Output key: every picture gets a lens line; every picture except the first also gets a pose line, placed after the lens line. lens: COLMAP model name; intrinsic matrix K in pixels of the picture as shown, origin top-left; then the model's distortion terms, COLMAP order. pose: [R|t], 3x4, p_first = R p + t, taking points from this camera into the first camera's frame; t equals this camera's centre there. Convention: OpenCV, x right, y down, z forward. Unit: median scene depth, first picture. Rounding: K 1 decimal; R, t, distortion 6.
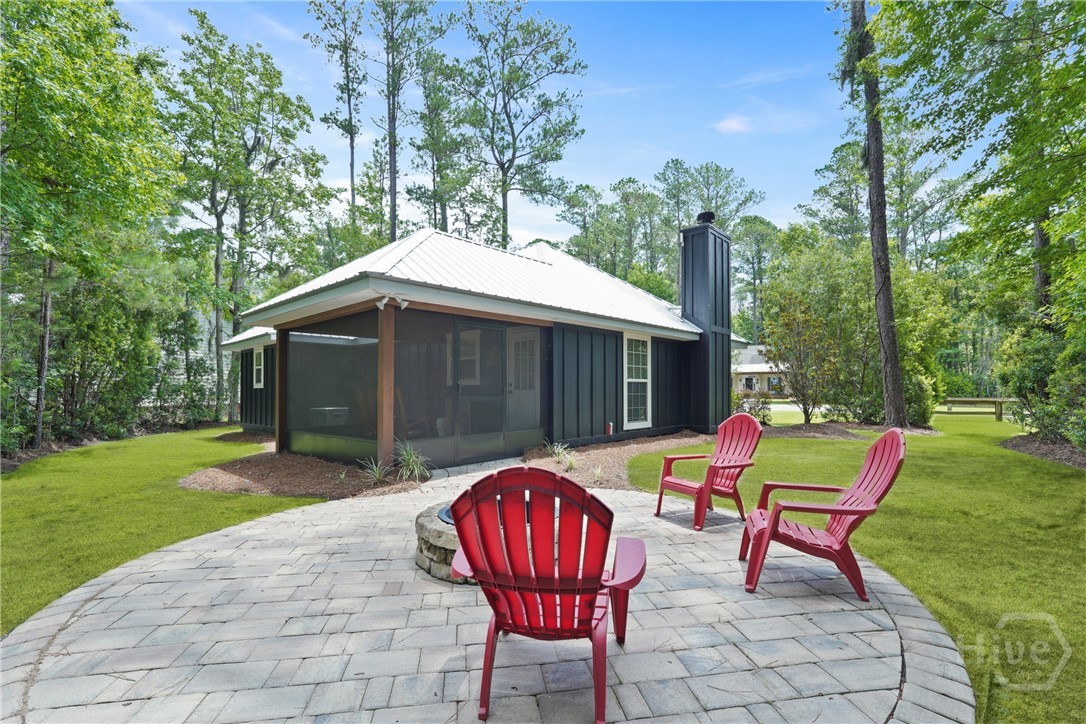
lens RADIAL K [[485.4, 0, 545.0], [0, 485.4, 374.1], [0, 0, 1]] dist [-0.004524, -0.000281]
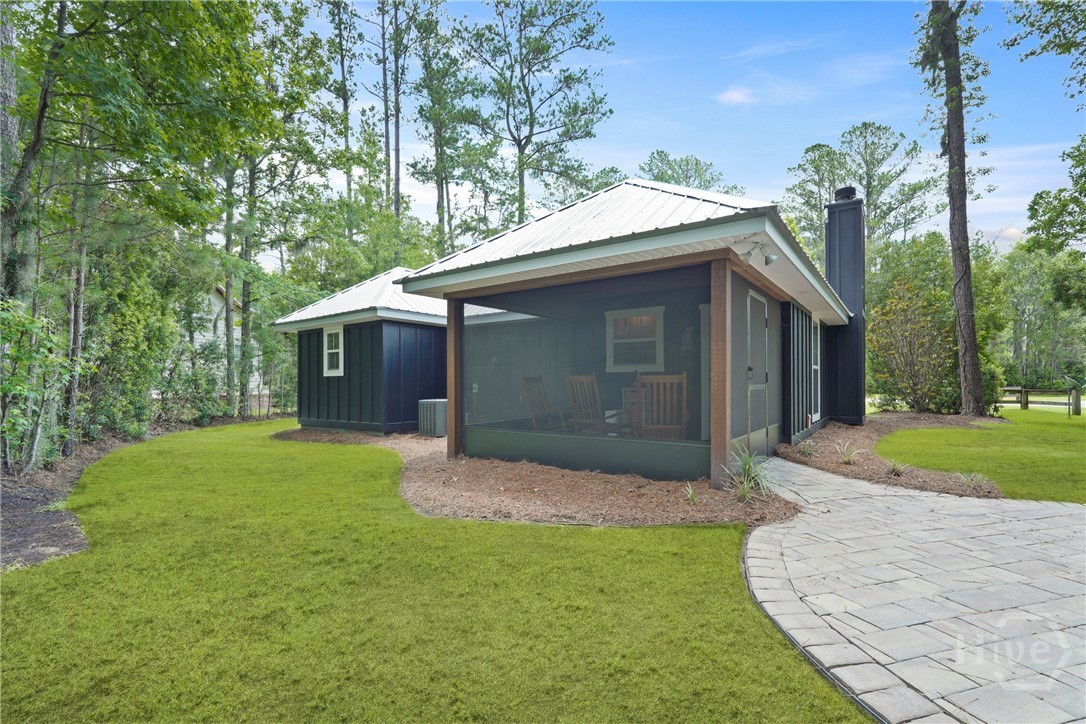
lens RADIAL K [[489.3, 0, 543.0], [0, 489.3, 362.0], [0, 0, 1]] dist [0.002126, 0.000648]
pose [[0.992994, 0.004629, 0.118078, -0.156134], [-0.003415, 0.999939, -0.010482, 0.005891], [-0.118119, 0.010005, 0.992949, 0.059356]]
